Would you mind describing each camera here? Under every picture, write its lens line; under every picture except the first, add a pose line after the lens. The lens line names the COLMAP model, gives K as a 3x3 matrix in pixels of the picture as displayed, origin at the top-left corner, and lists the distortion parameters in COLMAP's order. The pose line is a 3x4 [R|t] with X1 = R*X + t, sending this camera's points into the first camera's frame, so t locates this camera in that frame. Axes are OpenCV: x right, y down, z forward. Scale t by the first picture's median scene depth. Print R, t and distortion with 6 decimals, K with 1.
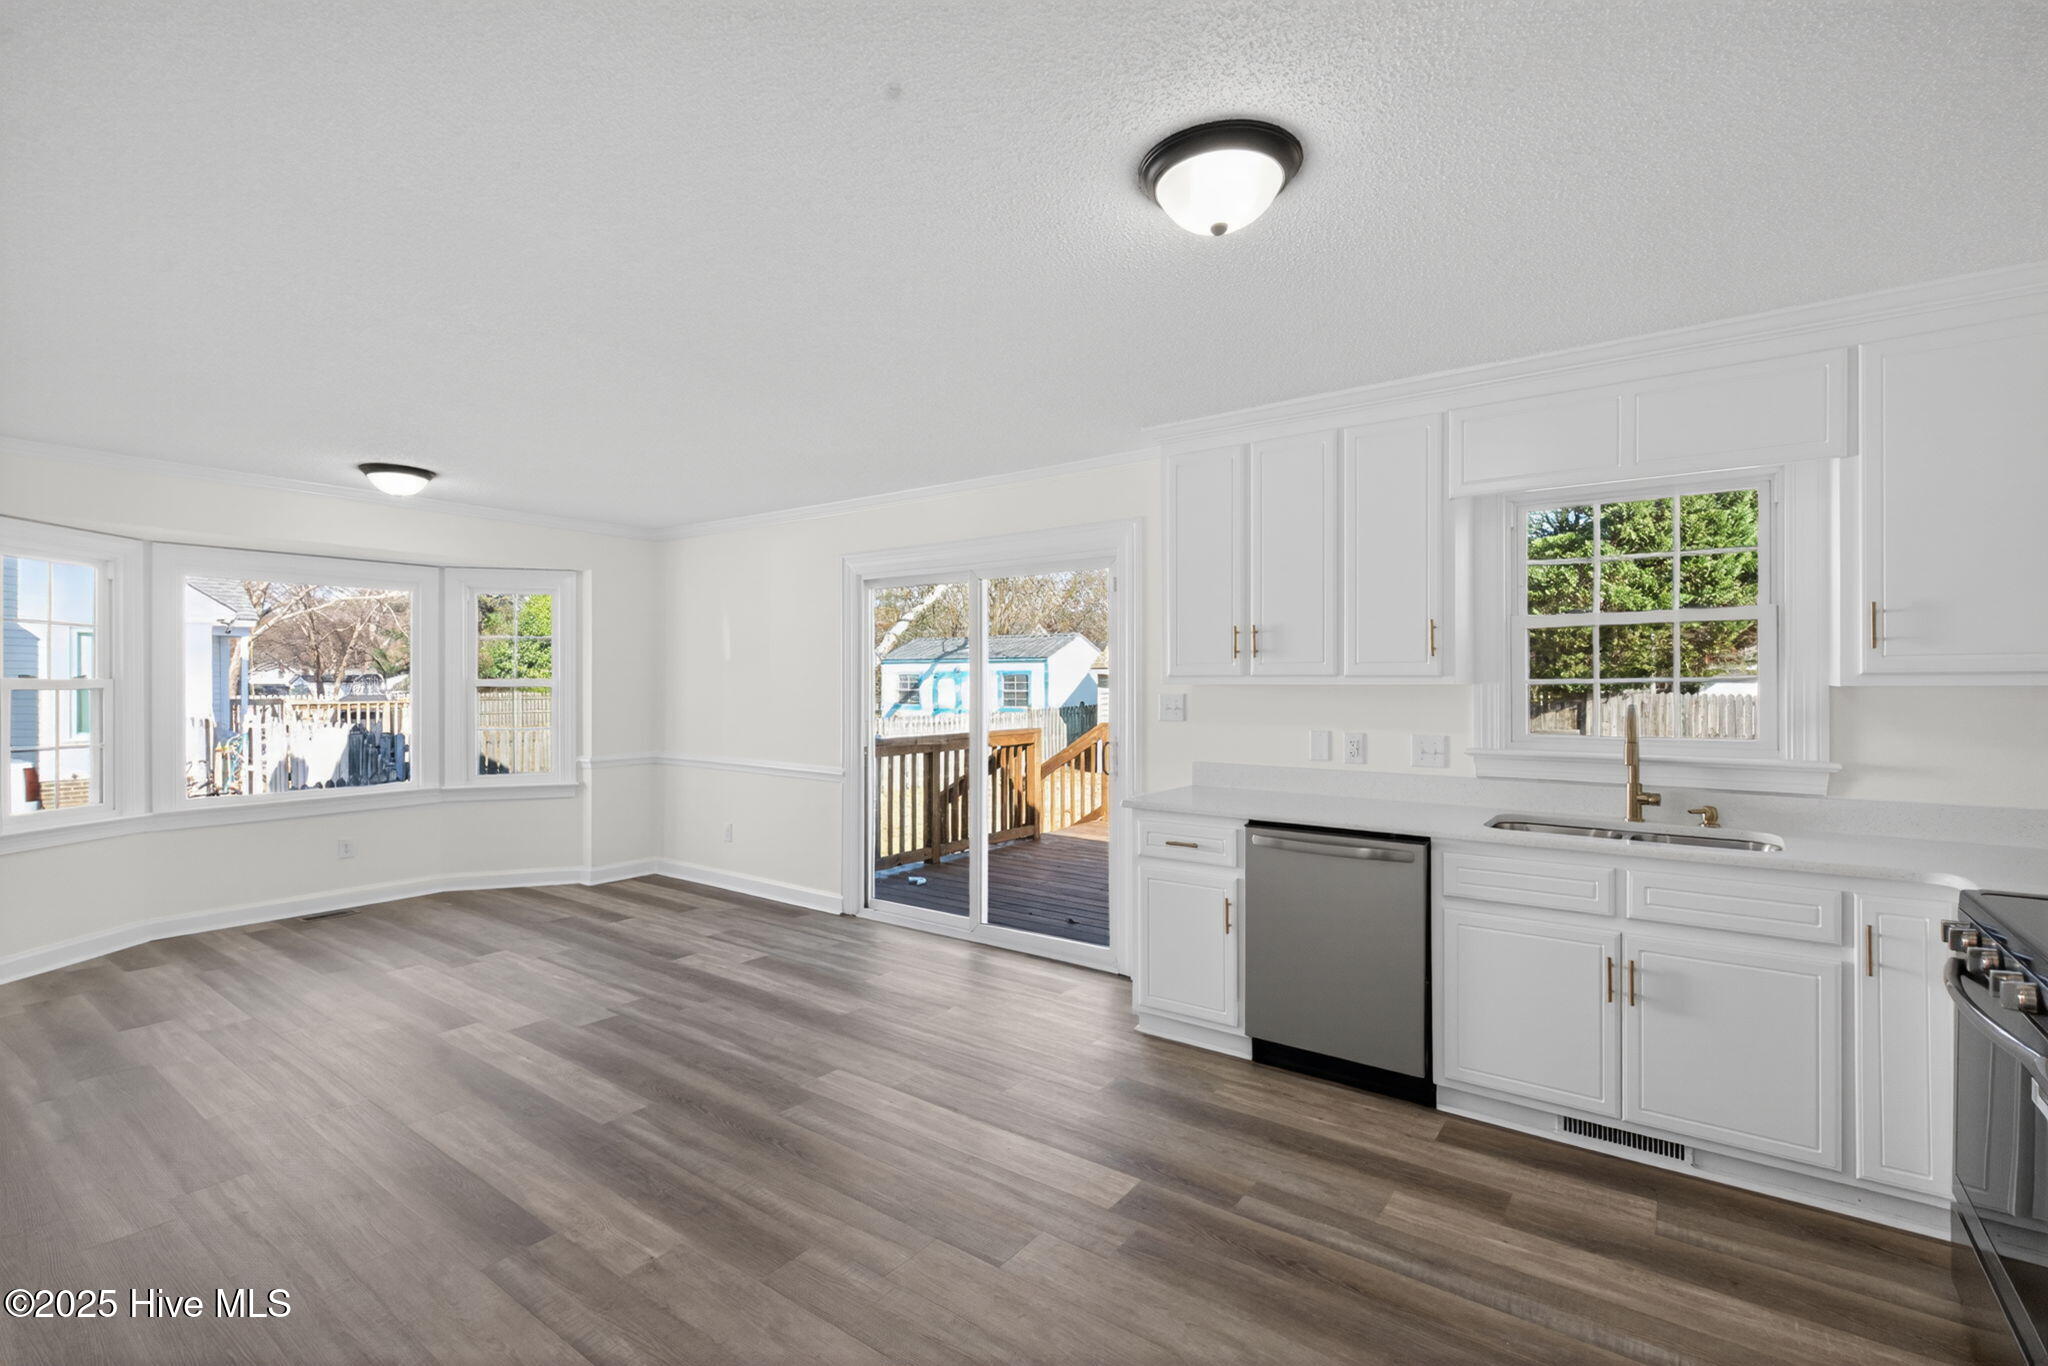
lens RADIAL K [[934.7, 0, 1008.1], [0, 934.7, 681.9], [0, 0, 1]] dist [0.003477, 0.000125]
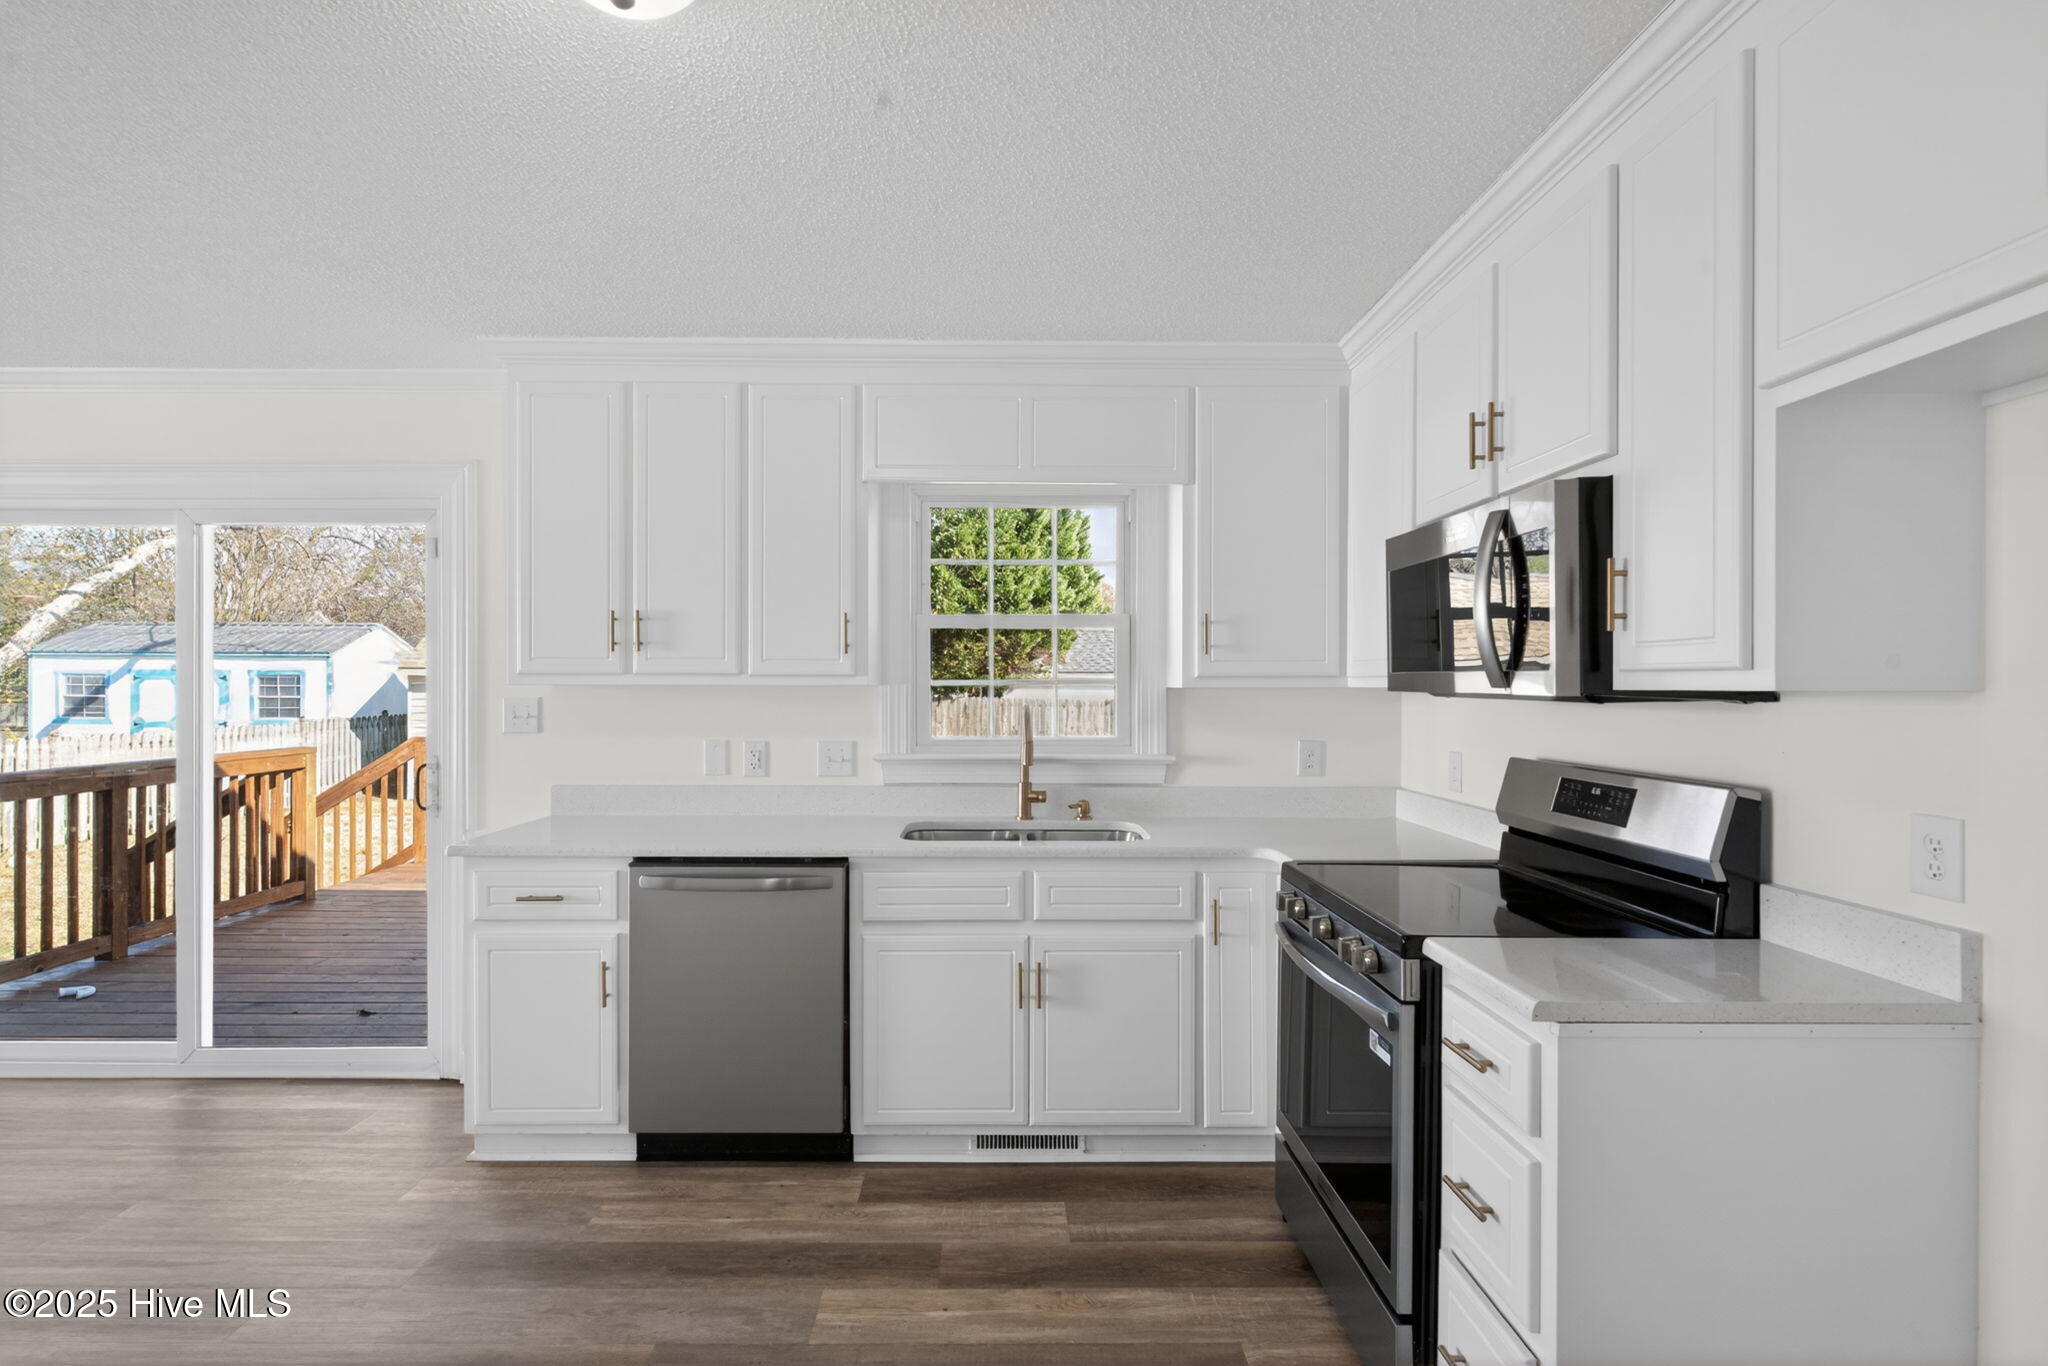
lens RADIAL K [[965.4, 0, 1012.0], [0, 965.4, 691.7], [0, 0, 1]] dist [-0.002602, -0.001392]
pose [[0.792974, 0.000435, 0.609256, 0.016080], [-0.003175, 0.999989, 0.003418, 0.005205], [-0.609247, -0.004645, 0.792967, 0.165425]]
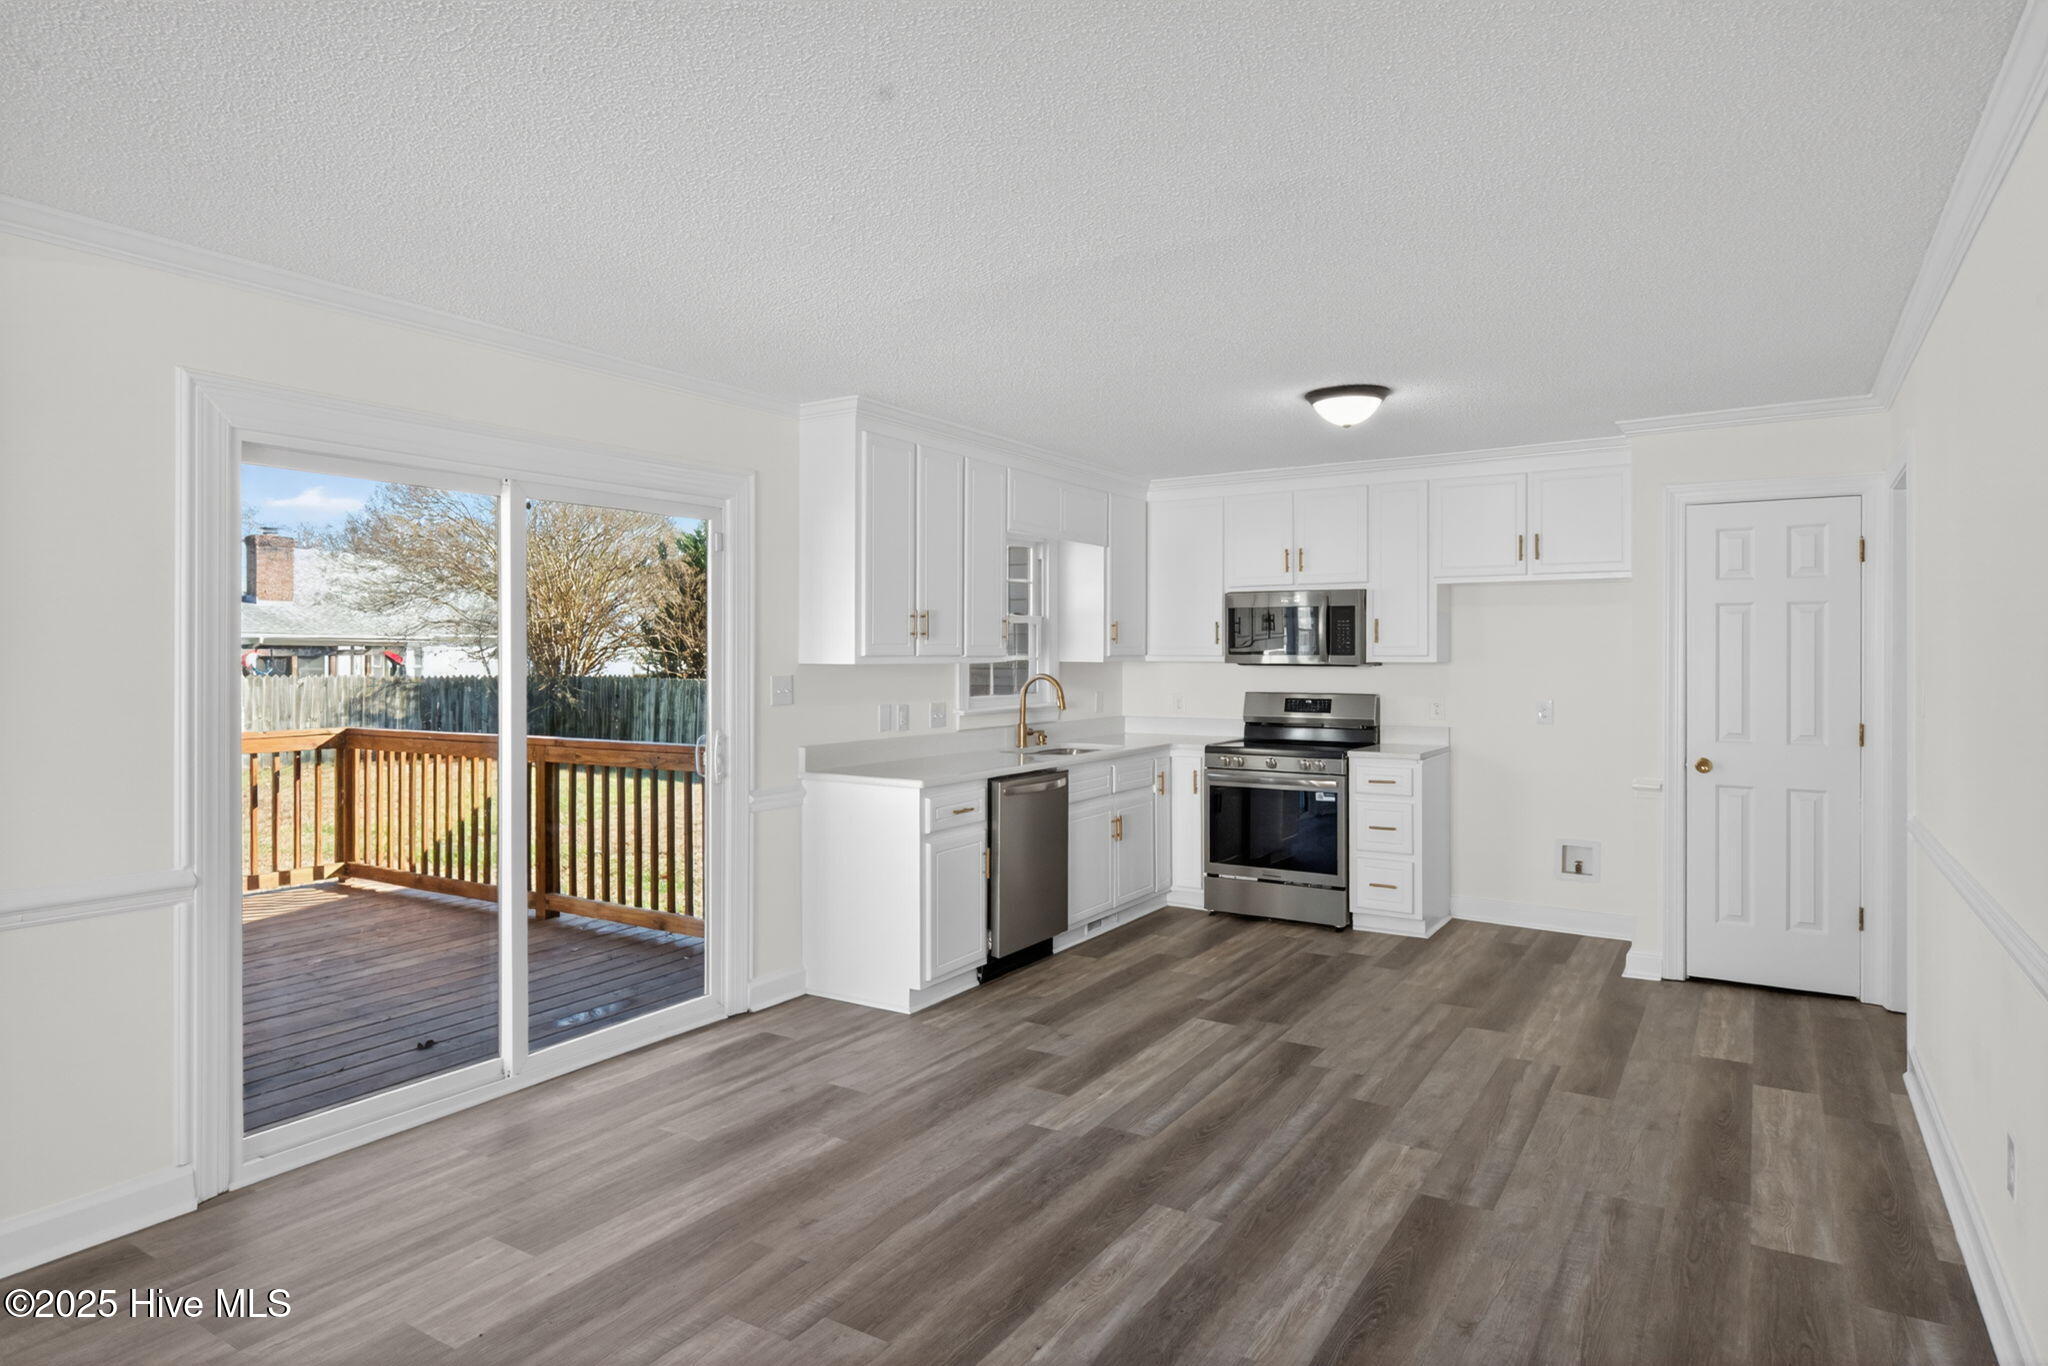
lens RADIAL K [[1170.9, 0, 1017.6], [0, 1170.9, 672.5], [0, 0, 1]] dist [0.003150, -0.000044]
pose [[-0.080779, -0.016695, 0.996592, -1.226826], [0.001091, 0.999858, 0.016838, -0.010939], [-0.996731, 0.002447, -0.080749, 1.093227]]
